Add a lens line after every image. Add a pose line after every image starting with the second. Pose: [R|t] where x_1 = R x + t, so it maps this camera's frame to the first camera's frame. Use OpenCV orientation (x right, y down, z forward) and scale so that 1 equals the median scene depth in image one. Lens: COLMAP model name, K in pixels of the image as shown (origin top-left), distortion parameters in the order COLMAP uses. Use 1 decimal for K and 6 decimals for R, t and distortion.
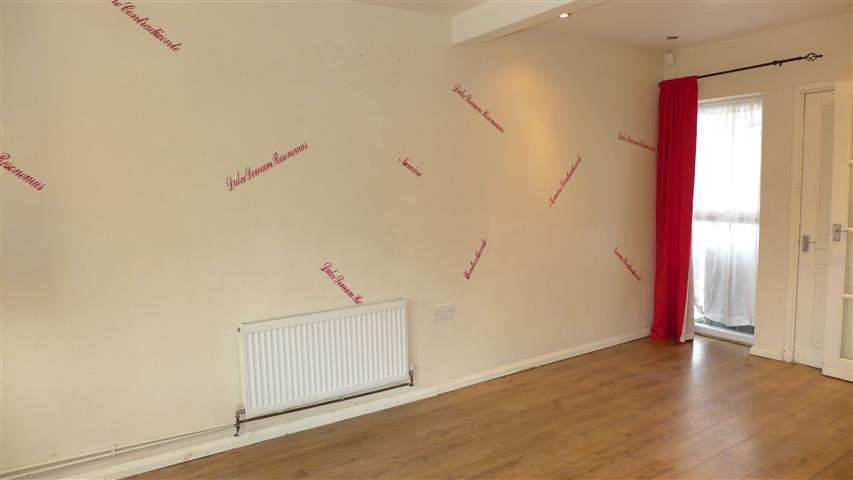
lens RADIAL K [[569.0, 0, 426.5], [0, 569.0, 240.0], [0, 0, 1]] dist [-0.003533, 0.004642]
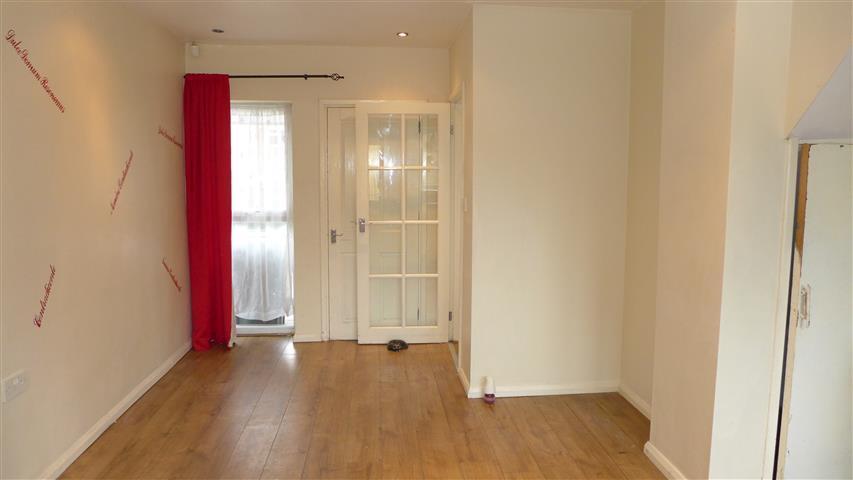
lens RADIAL K [[569.0, 0, 426.5], [0, 569.0, 240.0], [0, 0, 1]] dist [-0.003533, 0.004642]
pose [[0.511442, -0.080033, 0.855583, -0.214773], [0.078147, 0.995860, 0.046441, -0.024066], [-0.855757, 0.043109, 0.515579, 0.216784]]
